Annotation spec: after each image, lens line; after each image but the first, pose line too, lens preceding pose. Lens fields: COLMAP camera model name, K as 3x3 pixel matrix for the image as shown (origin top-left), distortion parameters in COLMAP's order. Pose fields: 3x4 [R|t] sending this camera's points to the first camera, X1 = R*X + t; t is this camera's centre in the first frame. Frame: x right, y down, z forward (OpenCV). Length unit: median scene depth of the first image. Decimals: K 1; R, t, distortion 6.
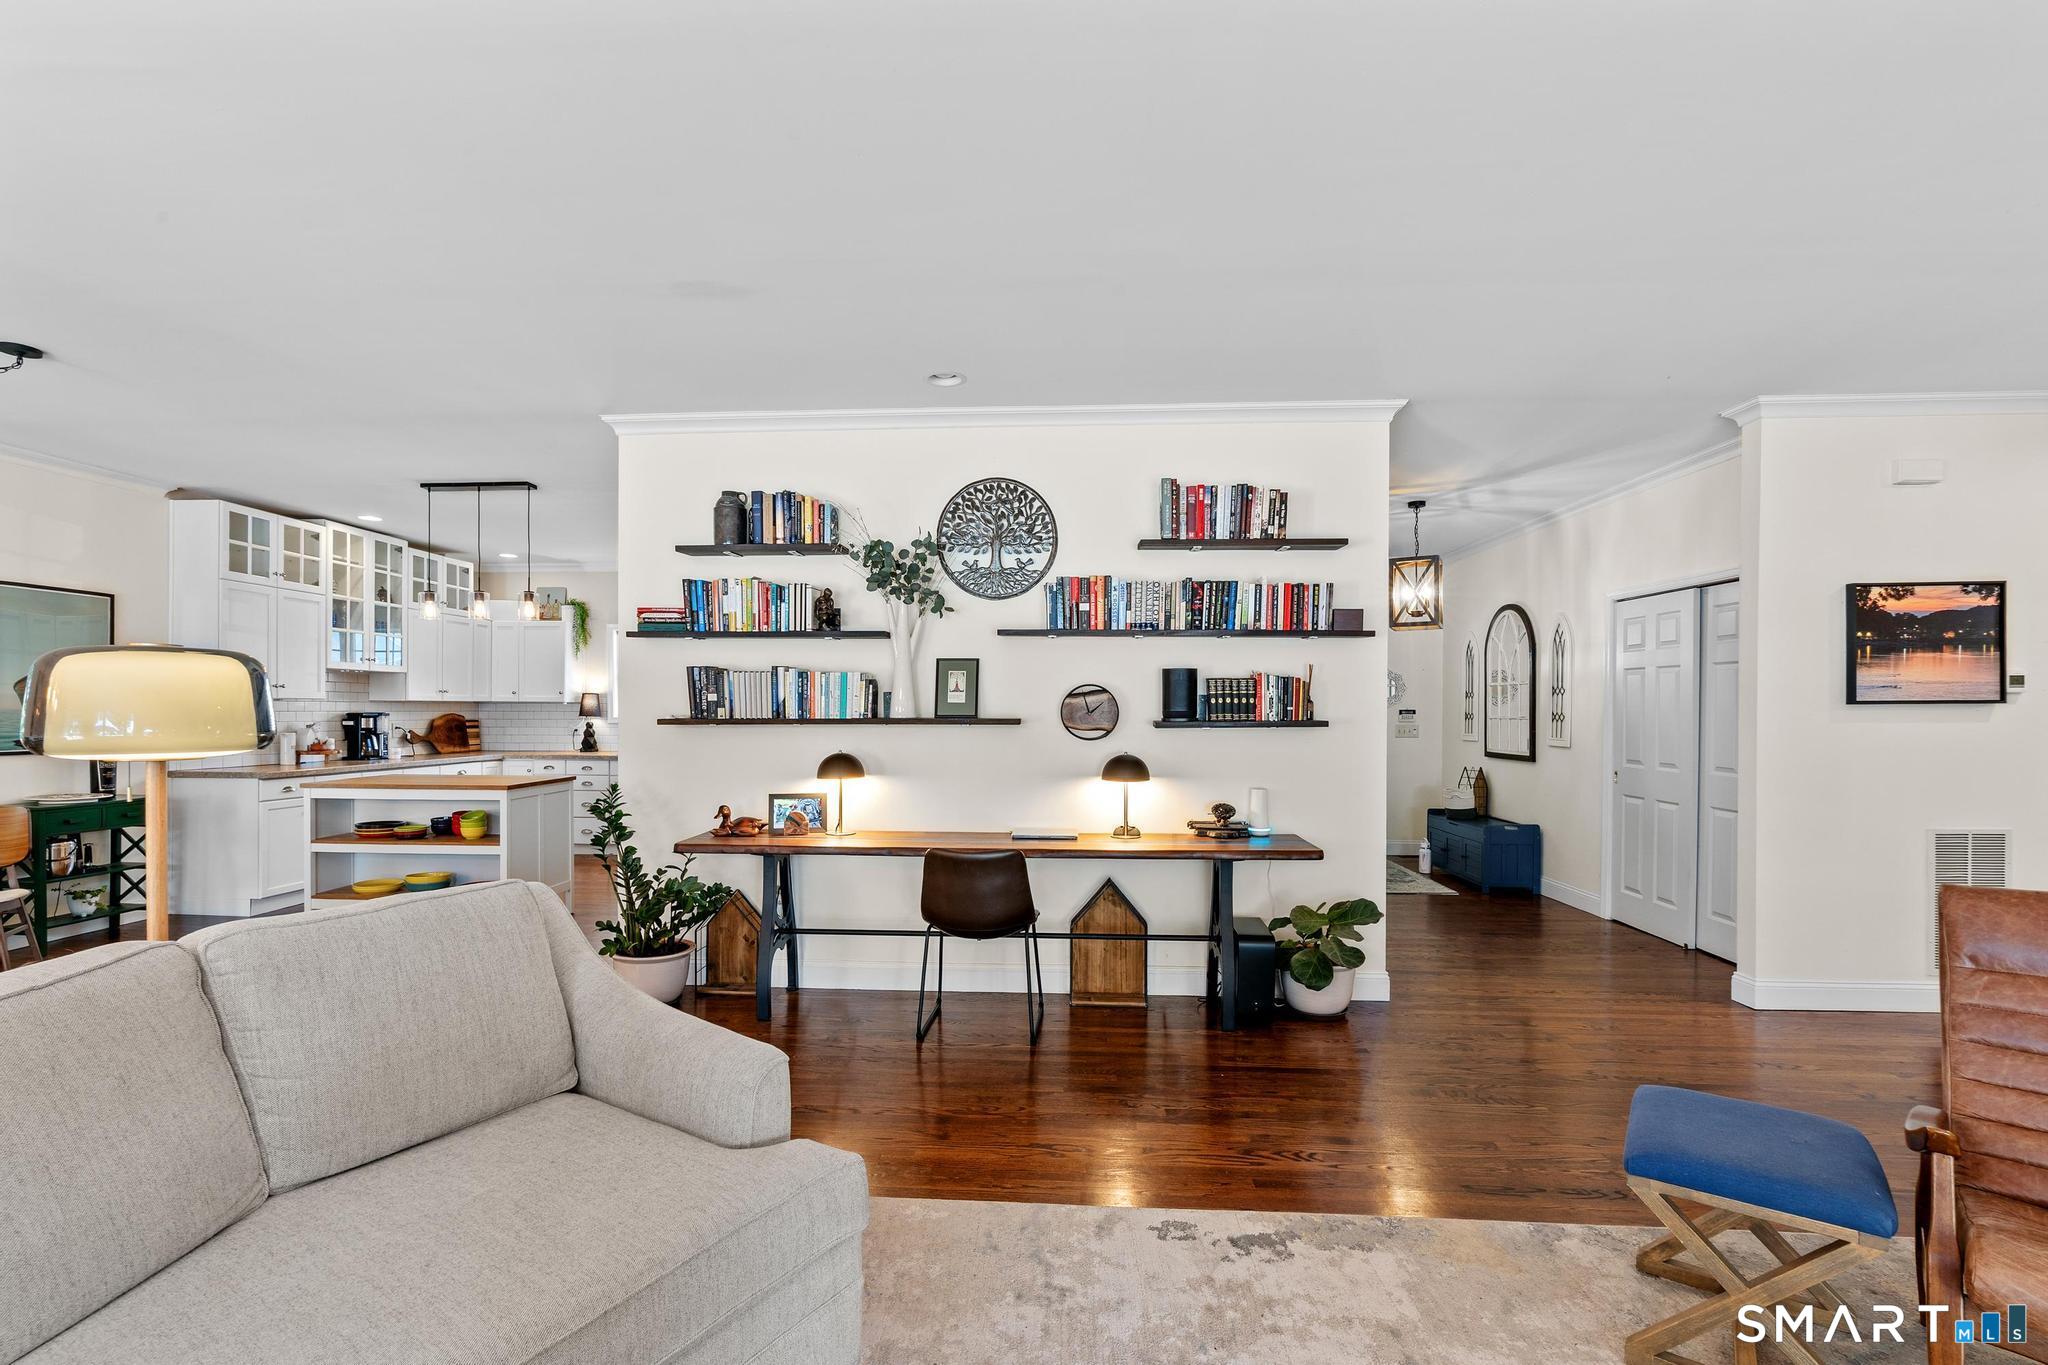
lens RADIAL K [[935.5, 0, 994.3], [0, 935.5, 715.3], [0, 0, 1]] dist [-0.010547, 0.001089]
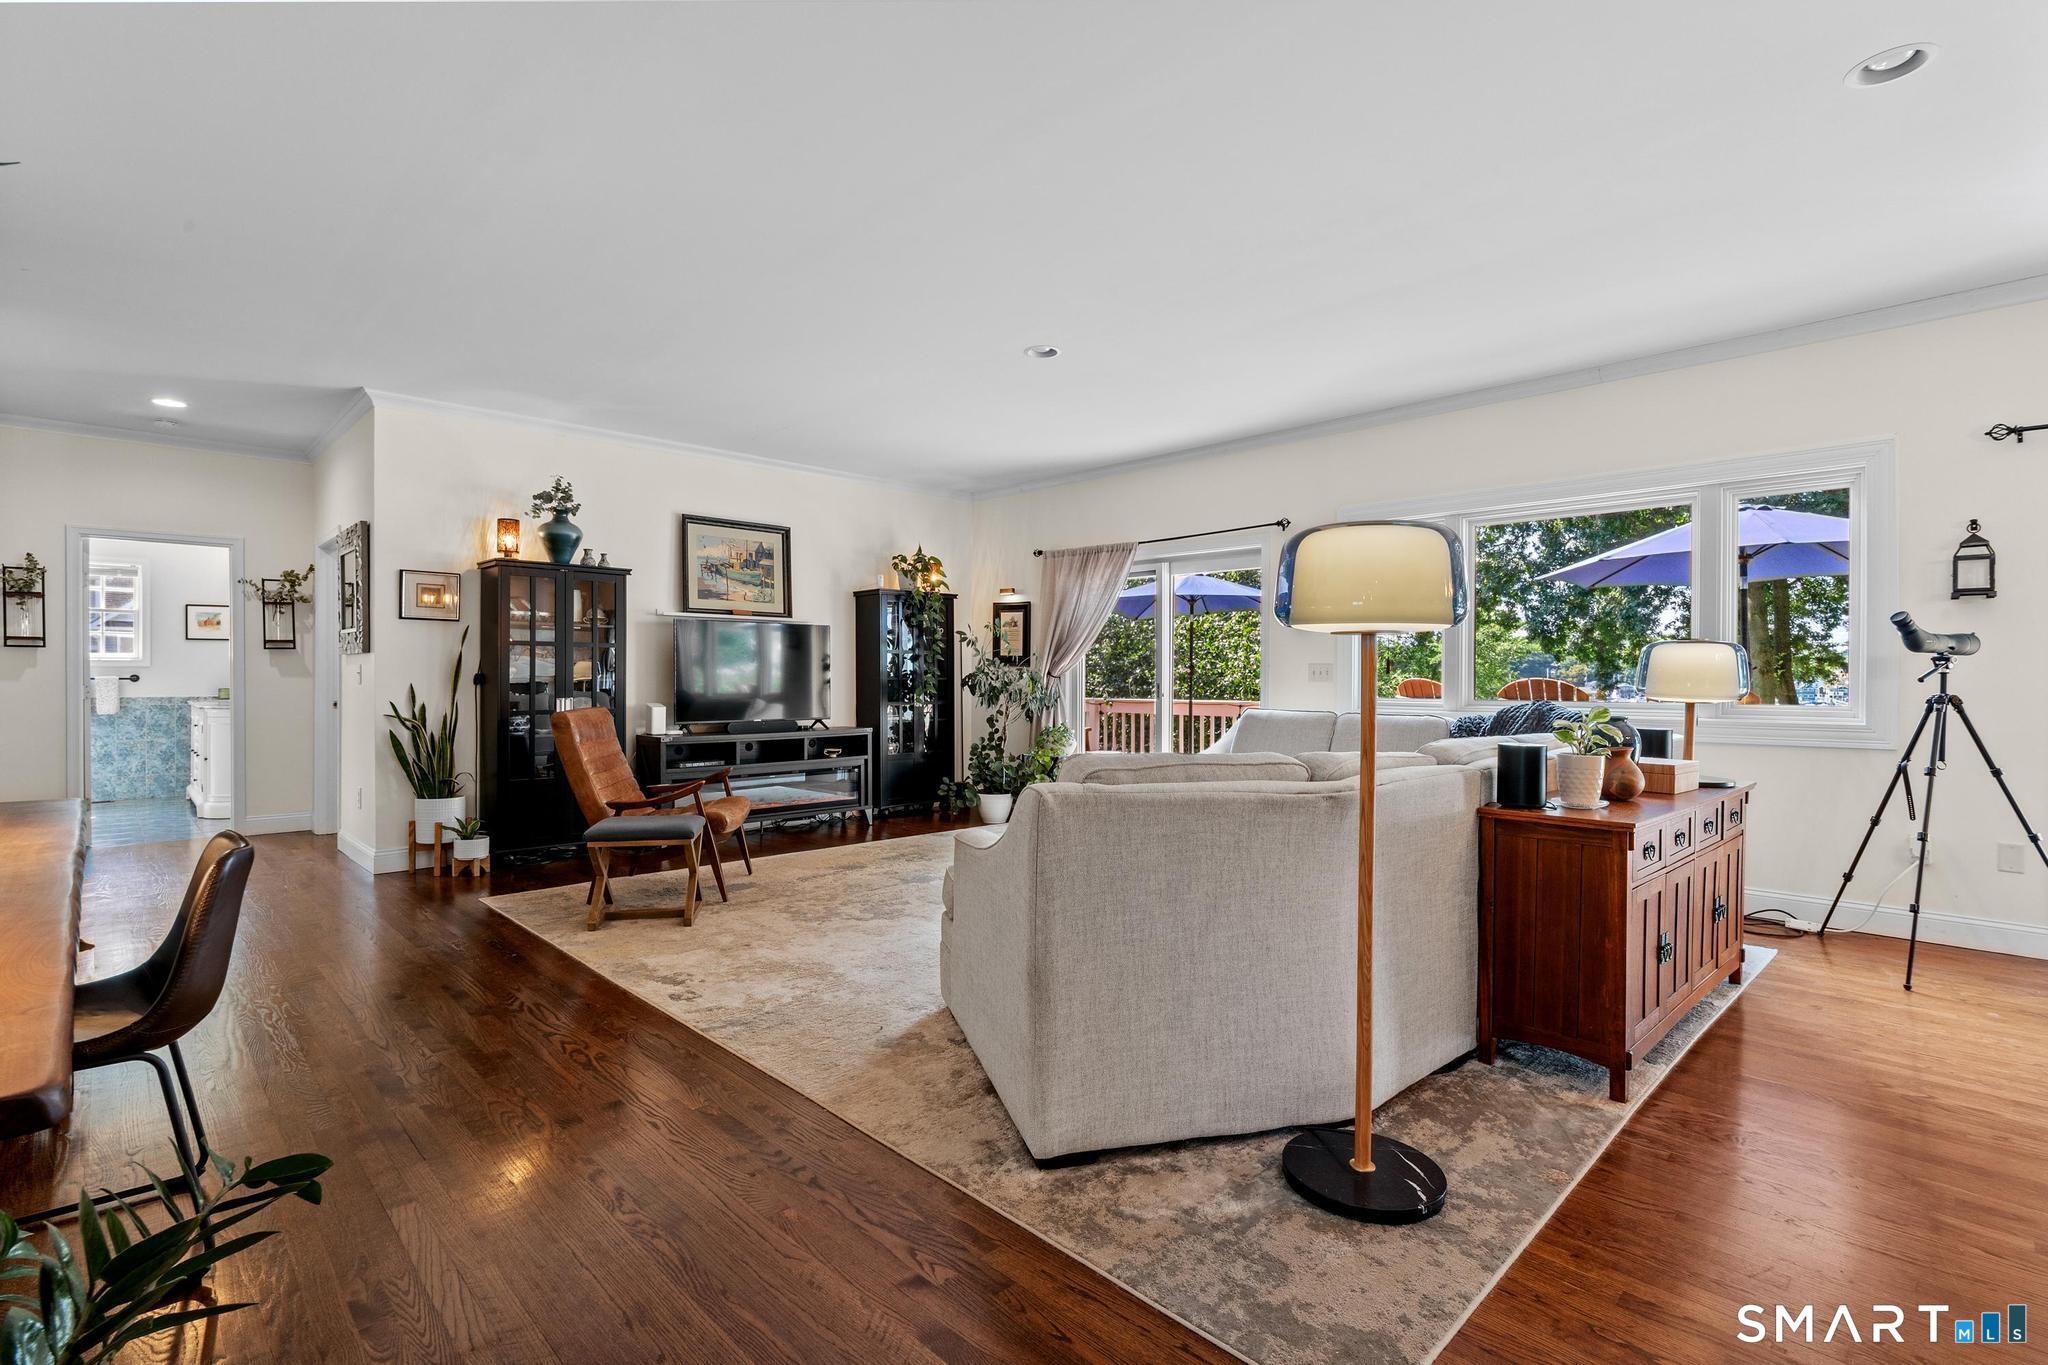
lens RADIAL K [[951.6, 0, 1028.9], [0, 951.6, 682.0], [0, 0, 1]] dist [-0.001815, -0.000494]
pose [[-0.766535, -0.008437, 0.642148, -0.438710], [-0.000284, 0.999918, 0.012798, 0.030643], [-0.642203, 0.009628, -0.766474, 0.706308]]
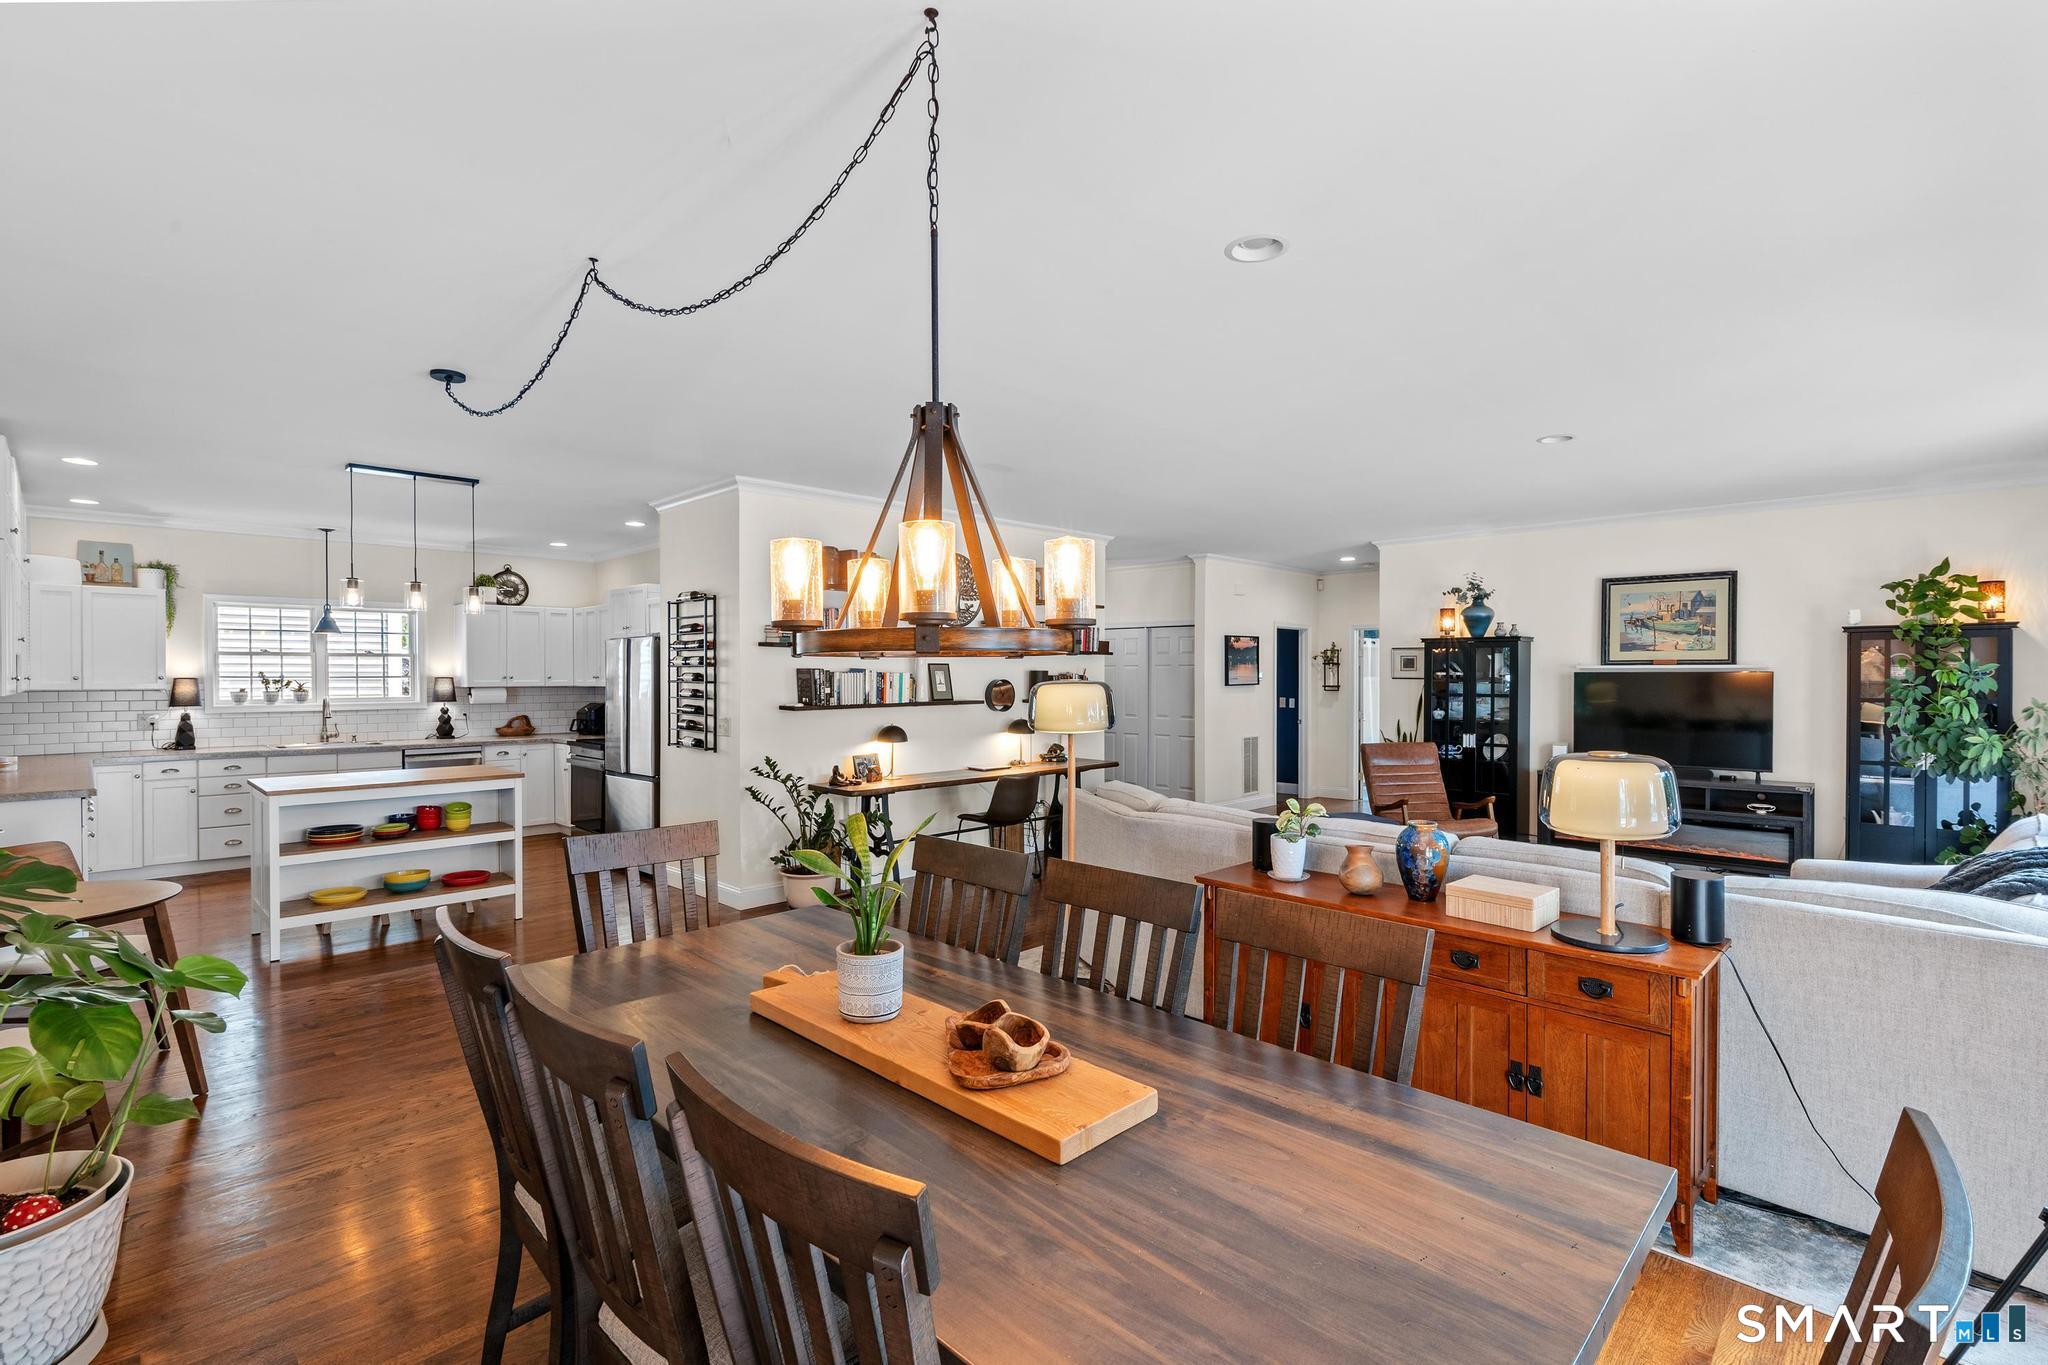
lens RADIAL K [[935.5, 0, 1015.2], [0, 935.5, 683.4], [0, 0, 1]] dist [-0.010547, 0.001089]
pose [[0.654392, -0.010408, 0.756084, -0.875357], [0.008760, 0.999943, 0.006183, -0.026852], [-0.756105, 0.002577, 0.654446, -0.114414]]
